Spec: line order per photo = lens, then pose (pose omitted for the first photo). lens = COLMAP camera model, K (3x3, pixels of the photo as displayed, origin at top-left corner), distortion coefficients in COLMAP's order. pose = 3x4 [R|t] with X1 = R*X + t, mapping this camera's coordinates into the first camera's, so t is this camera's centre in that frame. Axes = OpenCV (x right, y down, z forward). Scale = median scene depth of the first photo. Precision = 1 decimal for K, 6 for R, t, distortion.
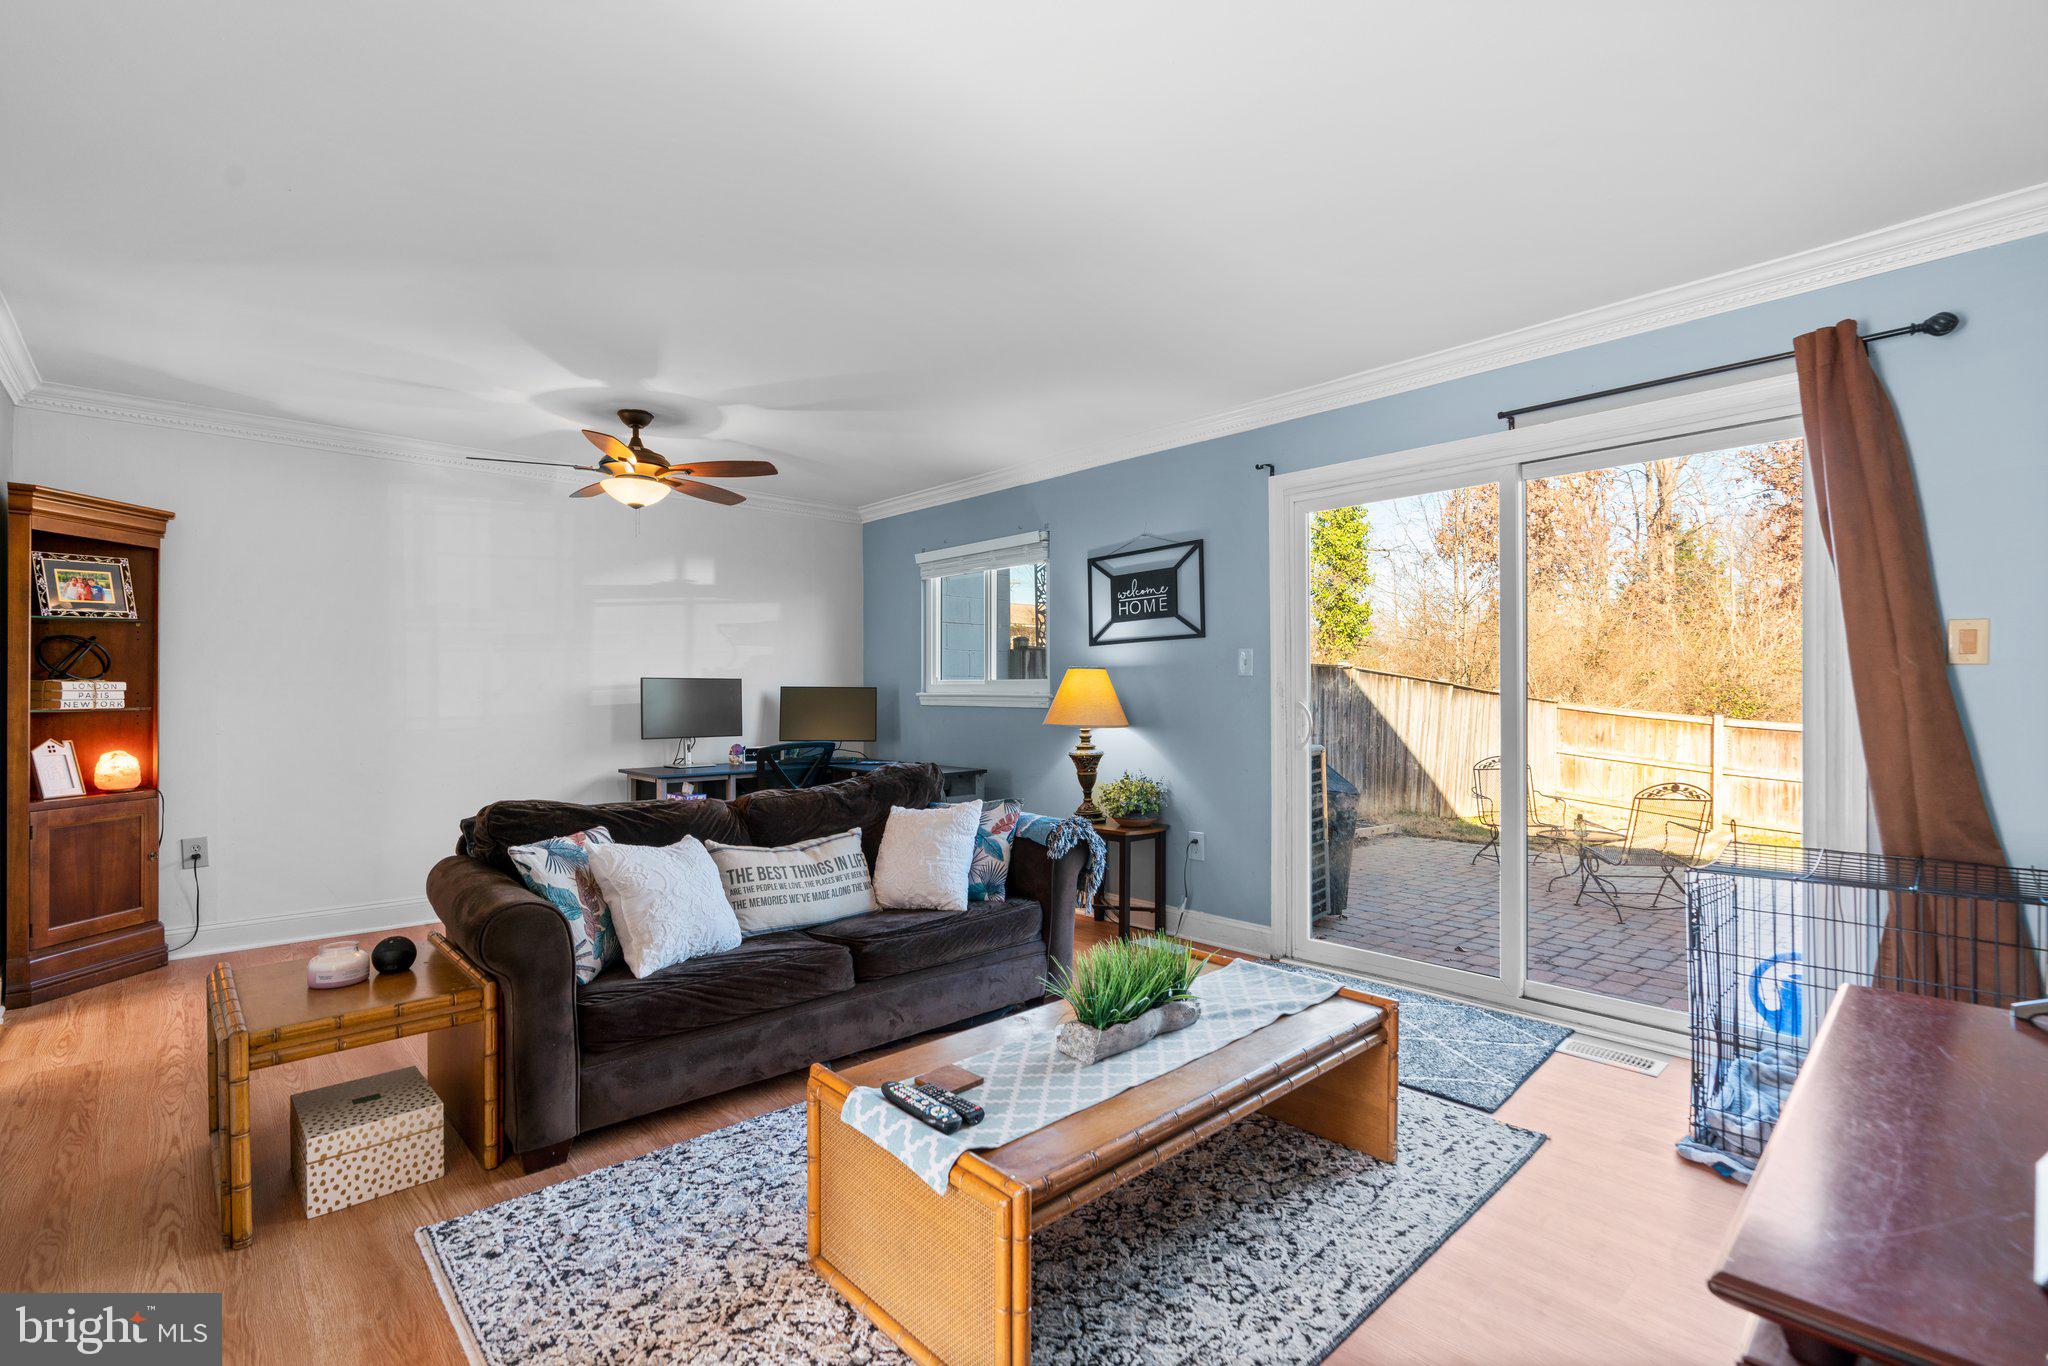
lens RADIAL K [[932.0, 0, 1026.8], [0, 932.0, 697.6], [0, 0, 1]] dist [-0.001931, 0.000402]
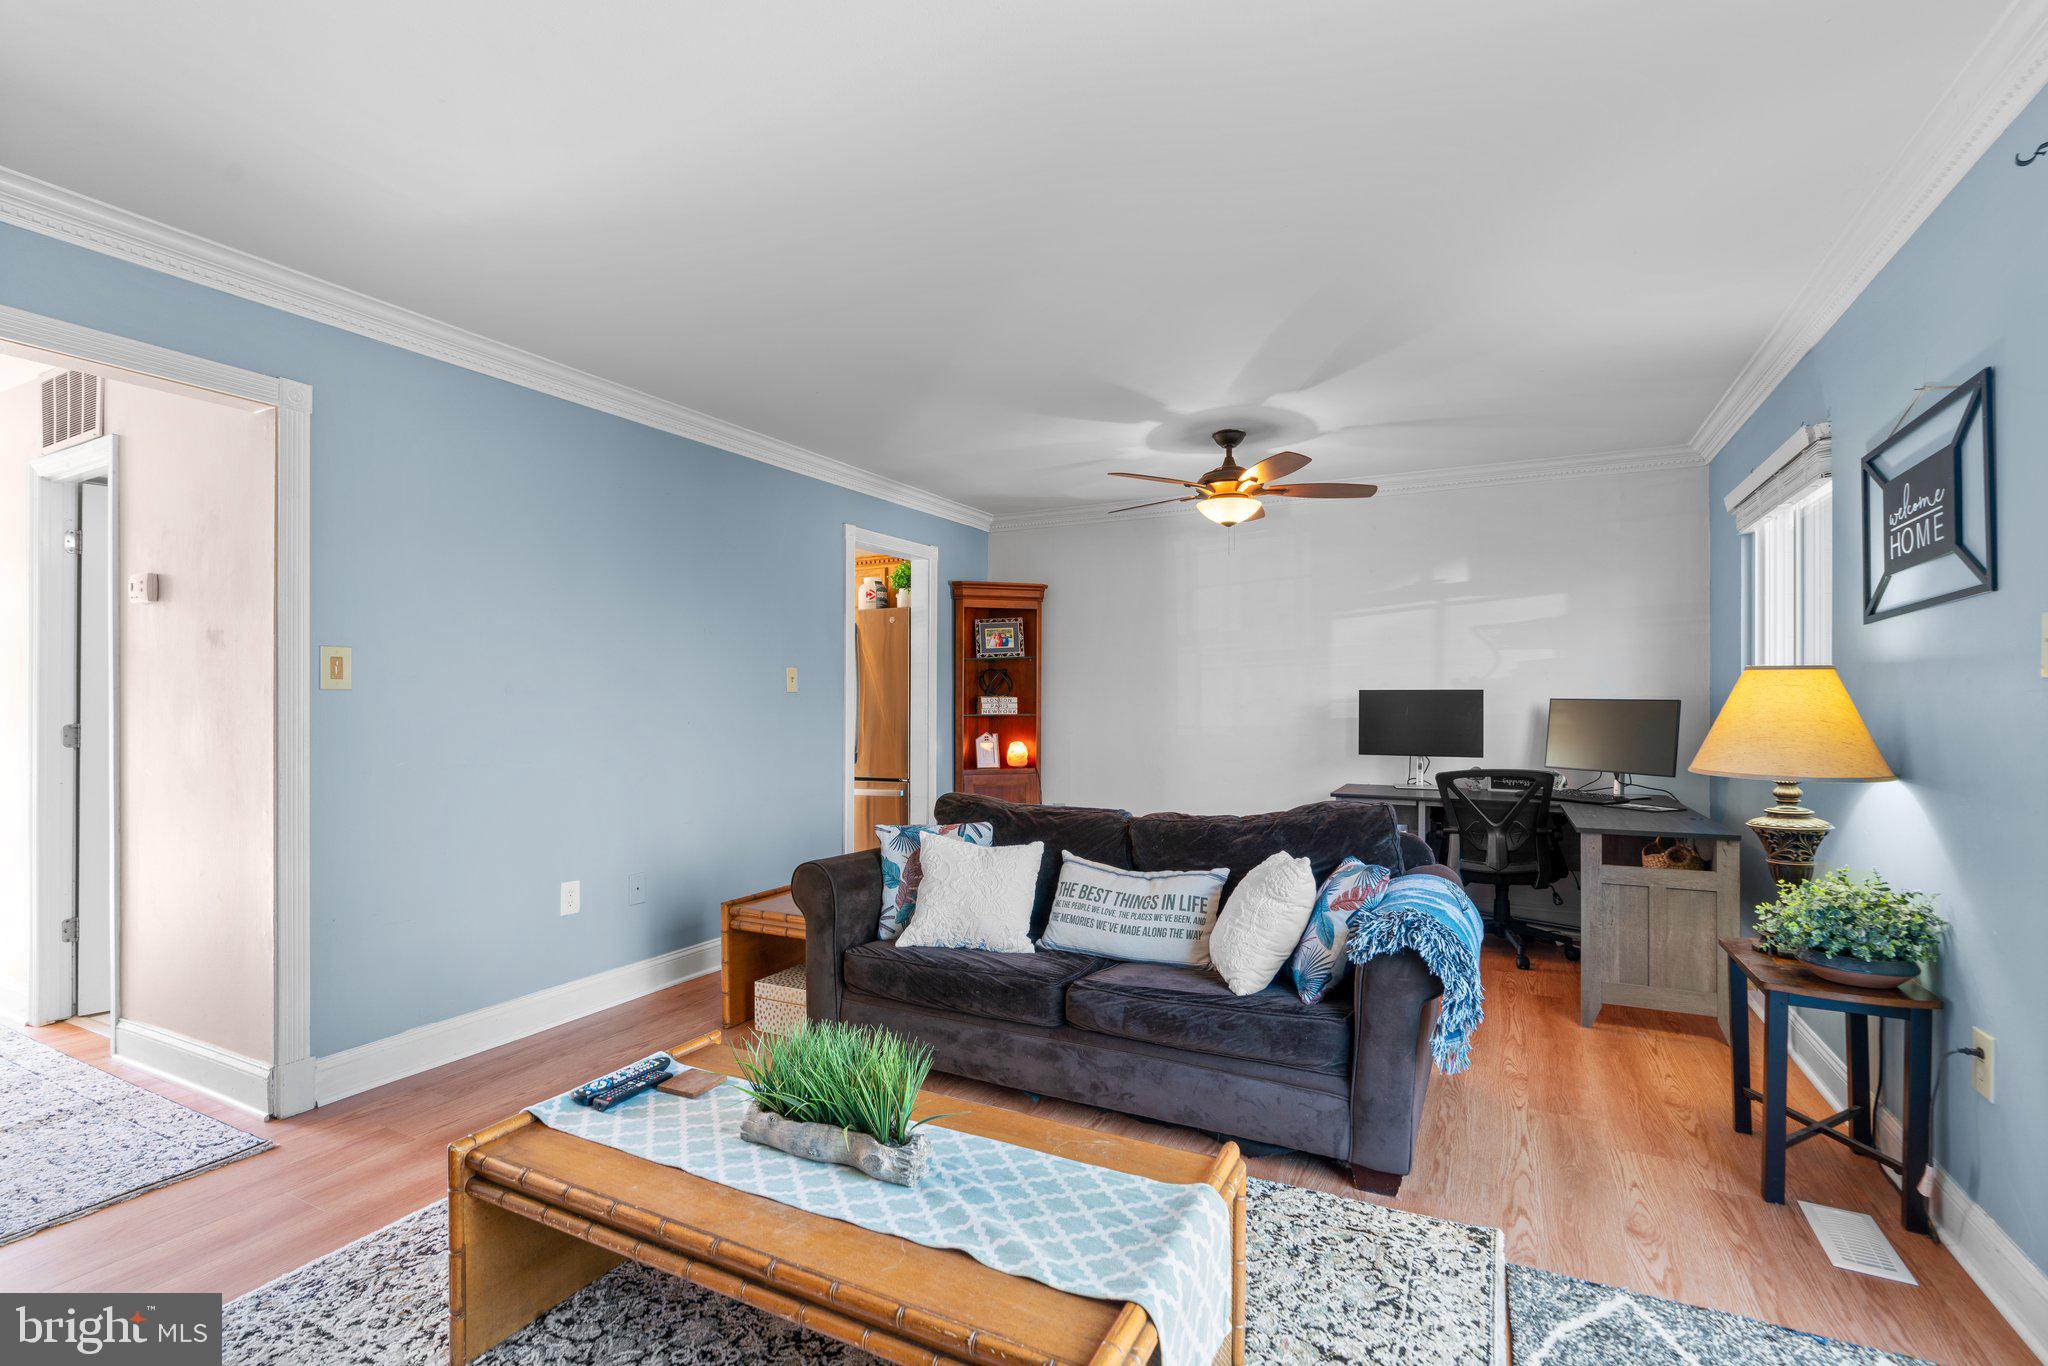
lens RADIAL K [[932.0, 0, 1026.8], [0, 932.0, 697.6], [0, 0, 1]] dist [-0.001931, 0.000402]
pose [[0.343041, -0.000514, -0.939320, 0.466583], [-0.006532, 0.999974, -0.002932, -0.011125], [0.939298, 0.007142, 0.343029, 0.446377]]
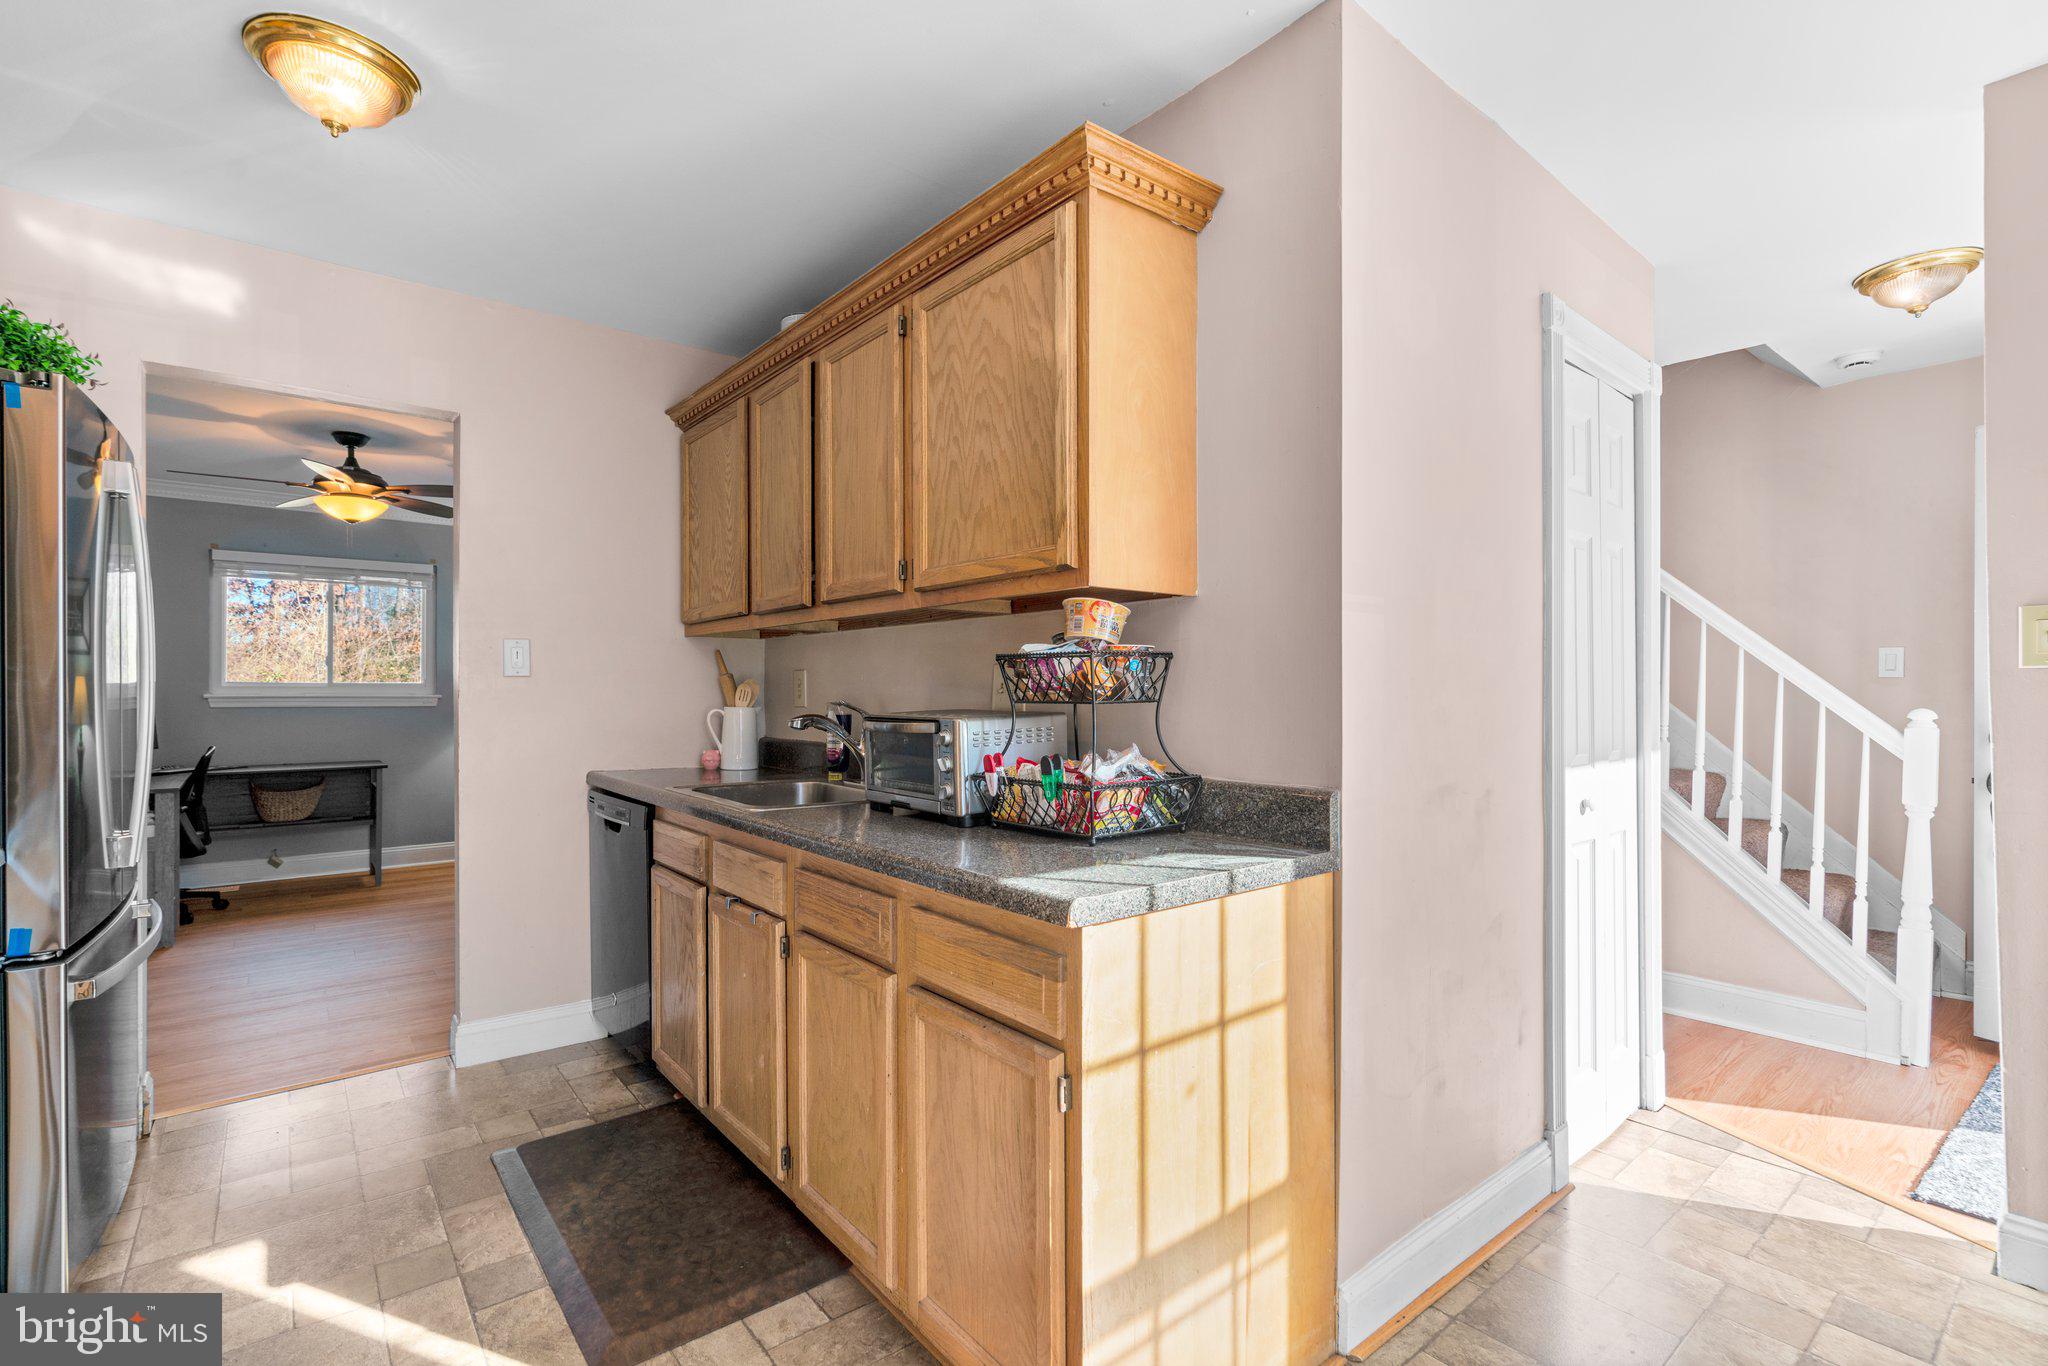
lens RADIAL K [[939.9, 0, 1036.1], [0, 939.9, 690.5], [0, 0, 1]] dist [-0.000622, -0.000164]
pose [[0.066048, 0.001385, 0.997816, -1.473290], [0.007994, 0.999966, -0.001917, 0.000875], [-0.997784, 0.008103, 0.066034, 0.131154]]
